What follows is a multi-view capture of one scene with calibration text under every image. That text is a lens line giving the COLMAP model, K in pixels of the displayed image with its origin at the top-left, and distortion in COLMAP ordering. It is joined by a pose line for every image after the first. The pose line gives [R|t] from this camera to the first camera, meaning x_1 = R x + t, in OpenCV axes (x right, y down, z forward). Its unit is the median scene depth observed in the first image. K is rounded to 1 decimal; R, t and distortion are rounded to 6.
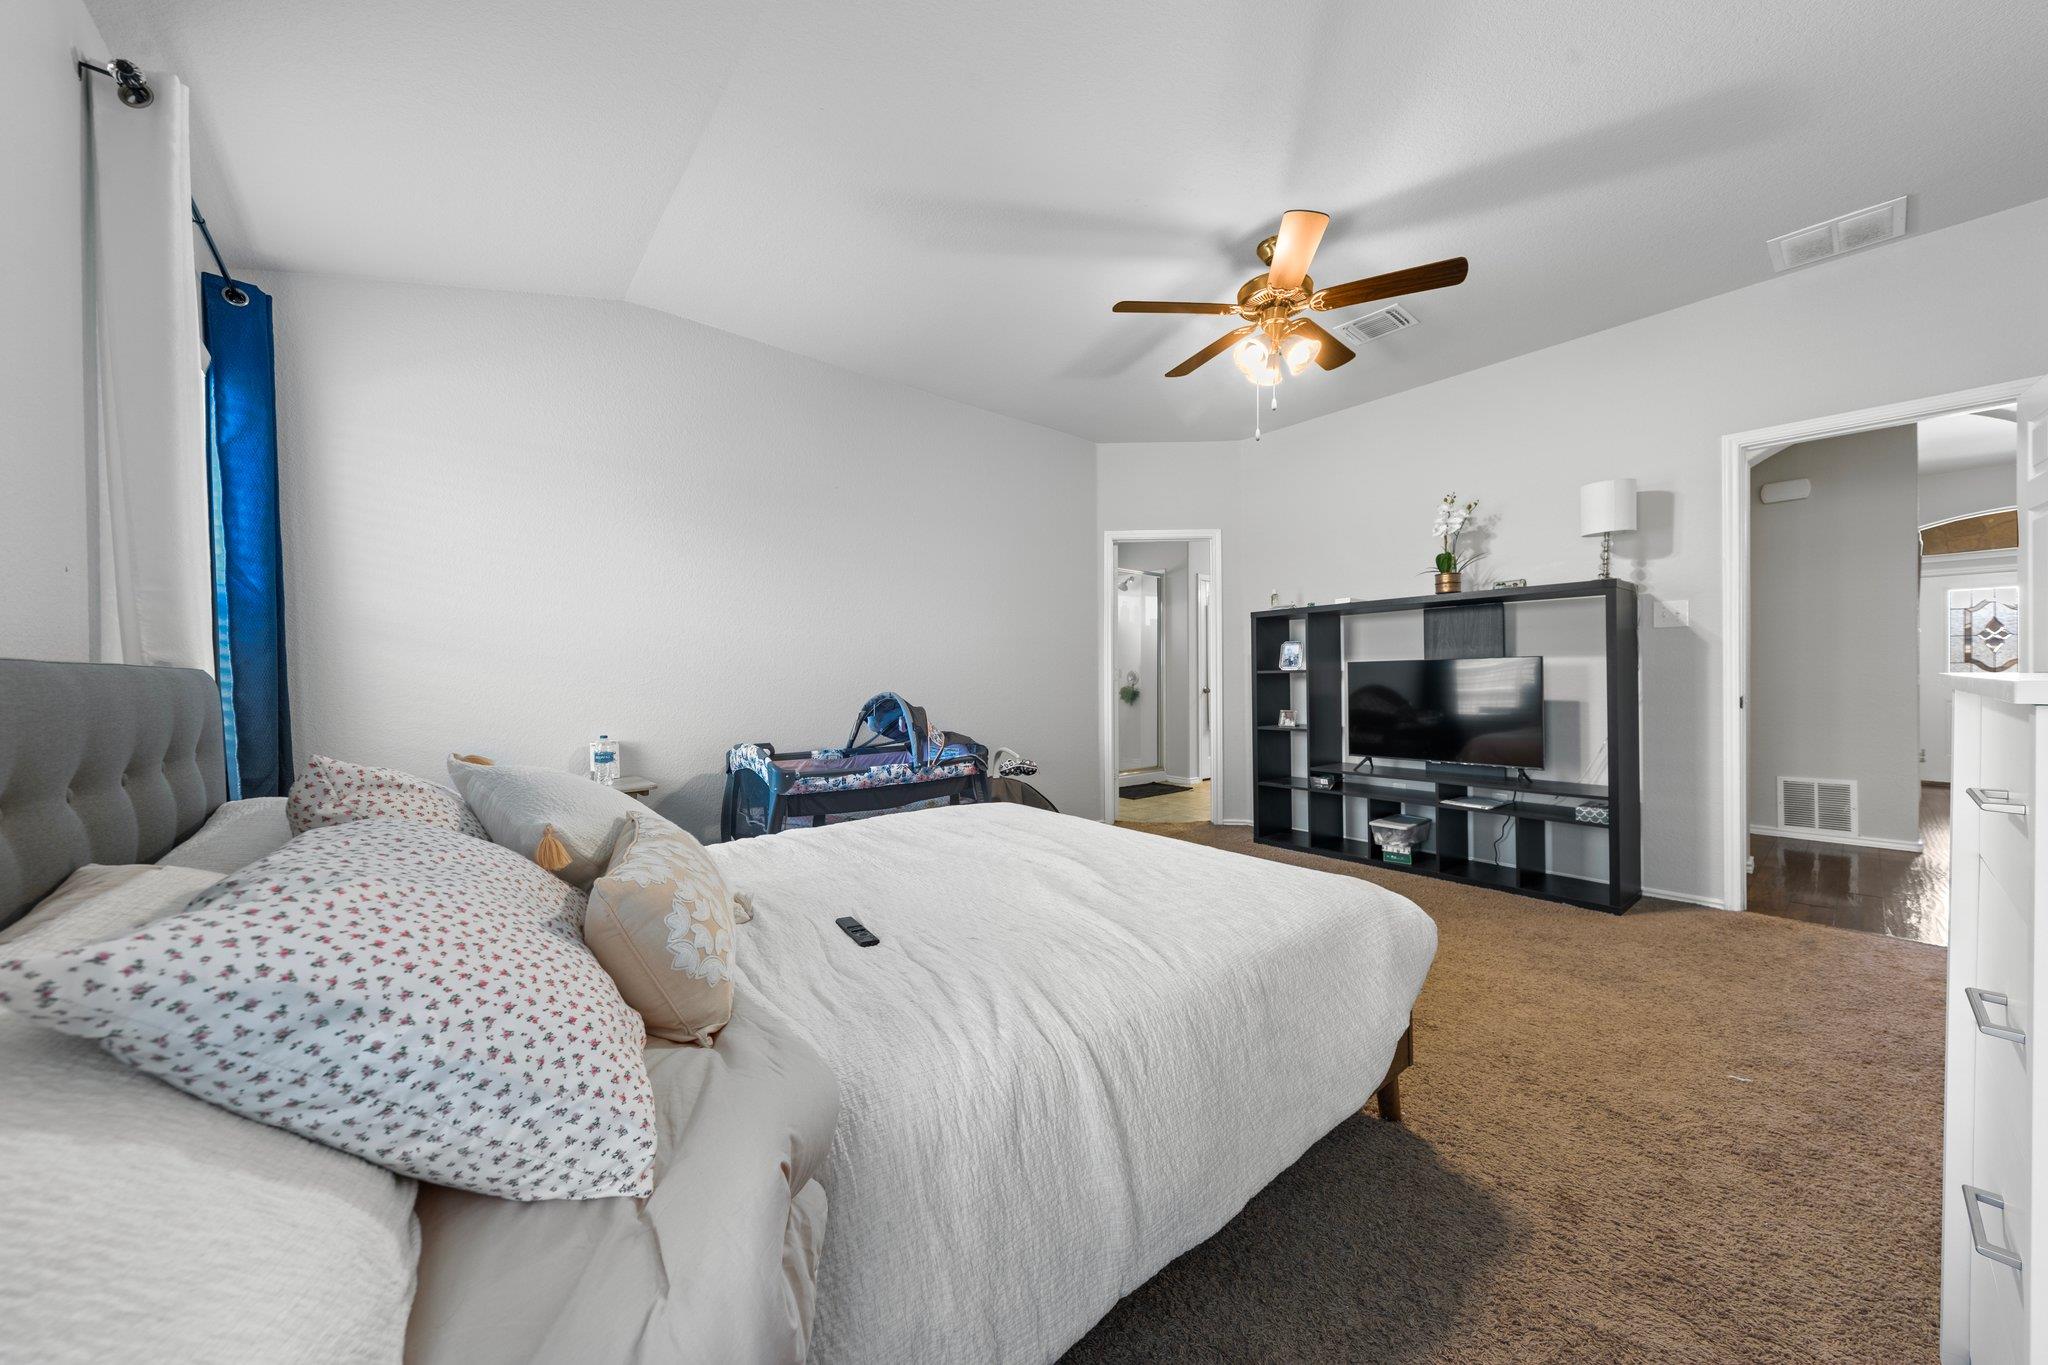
lens RADIAL K [[709.6, 0, 1038.7], [0, 709.6, 677.1], [0, 0, 1]] dist [0.007737, -0.000004]
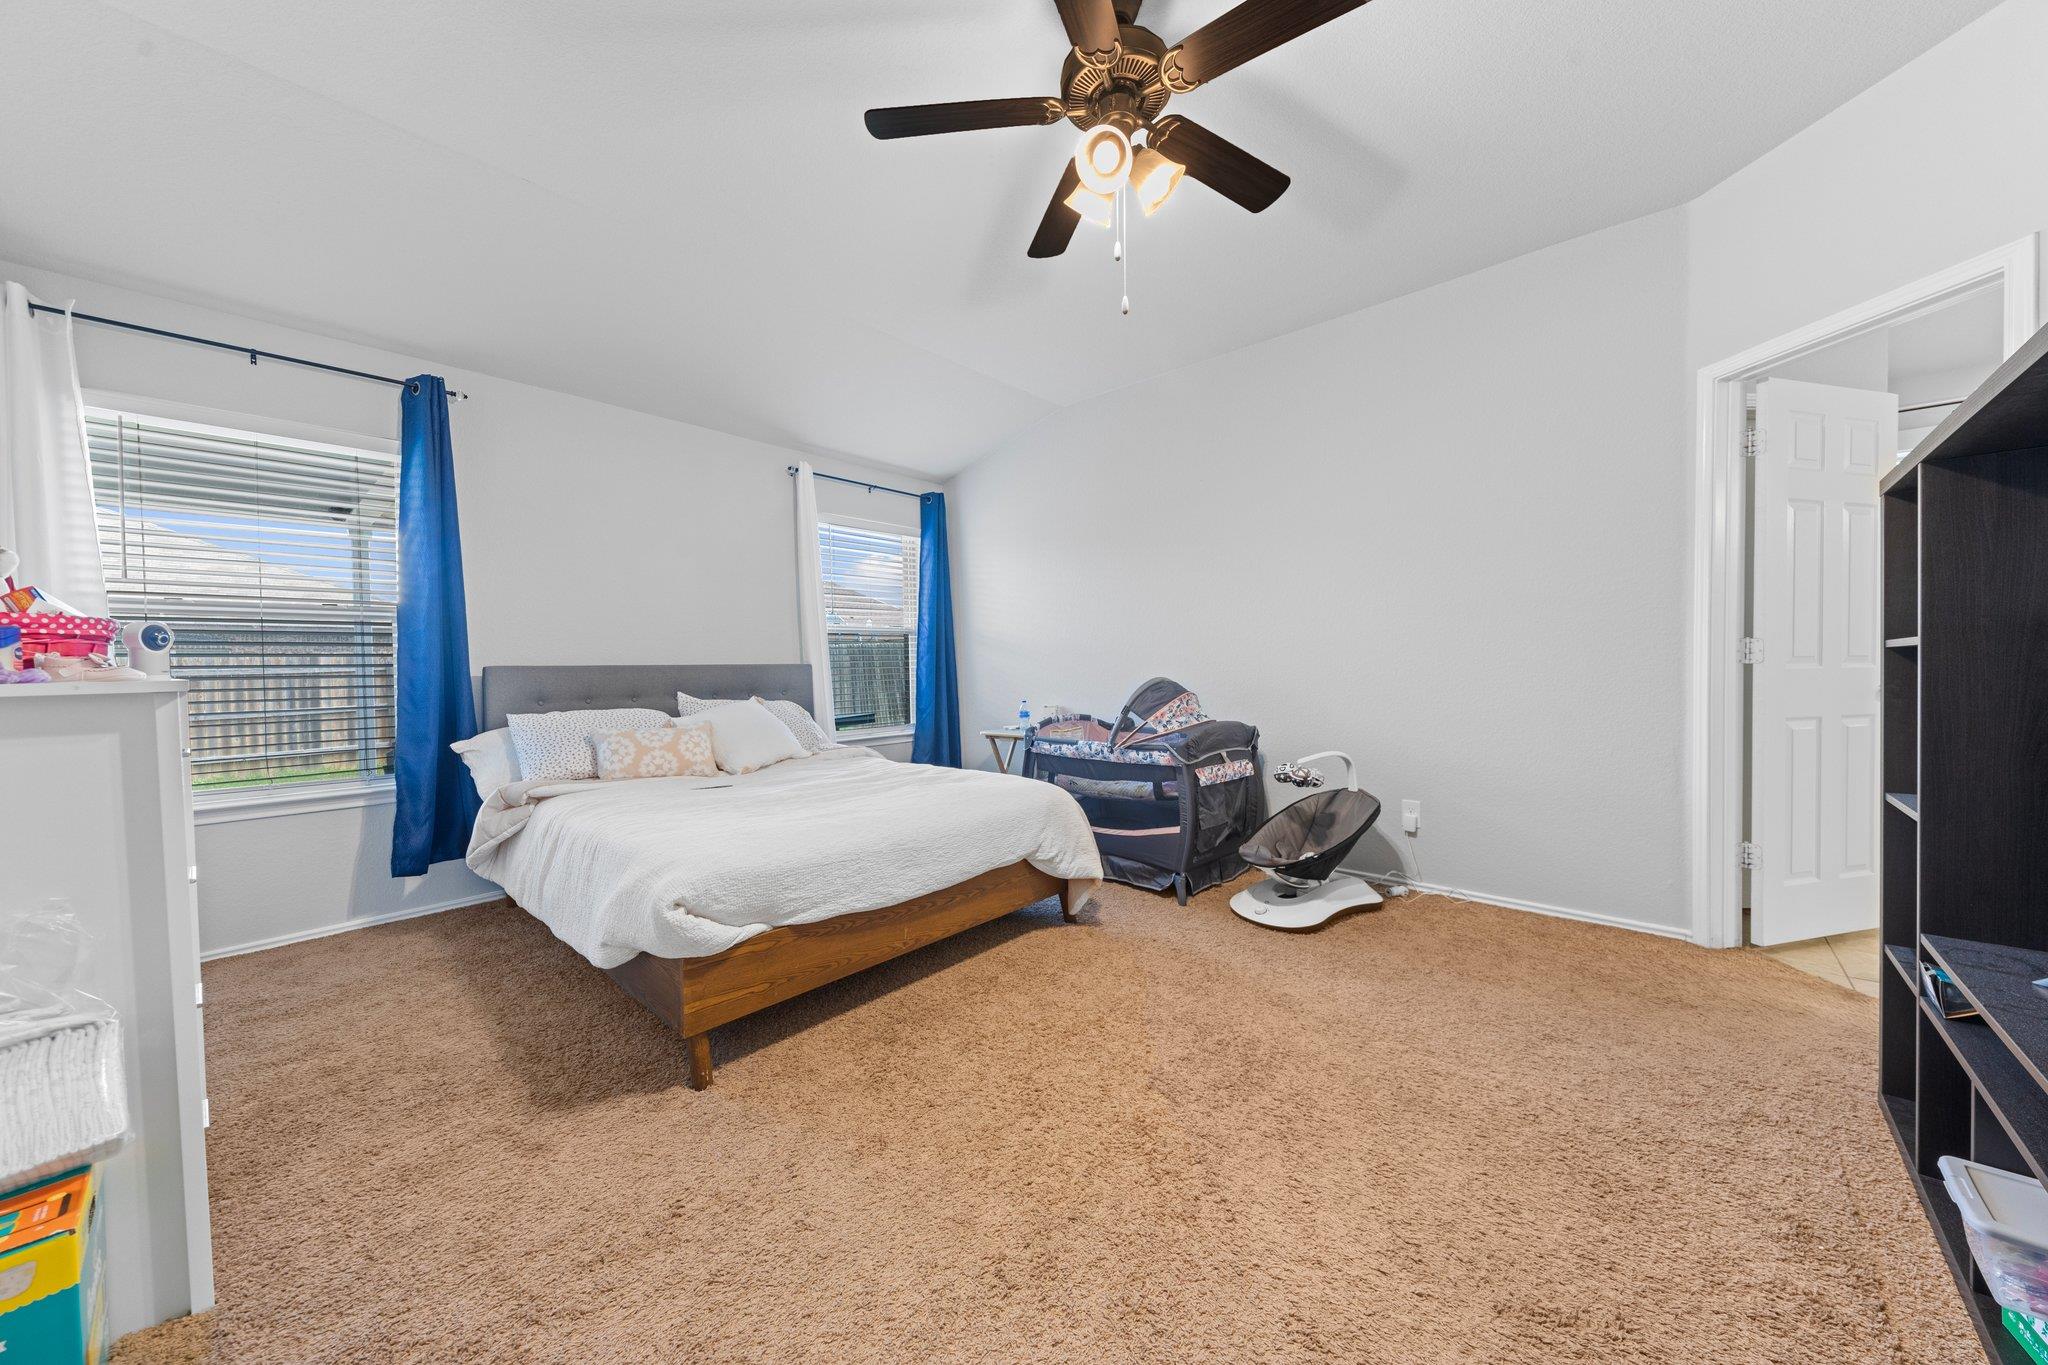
lens RADIAL K [[709.6, 0, 1038.7], [0, 709.6, 677.1], [0, 0, 1]] dist [0.007737, -0.000004]
pose [[0.139108, 0.022195, -0.990028, 0.957359], [0.016251, 0.999563, 0.024692, -0.009099], [0.990144, -0.019524, 0.138687, 0.810247]]
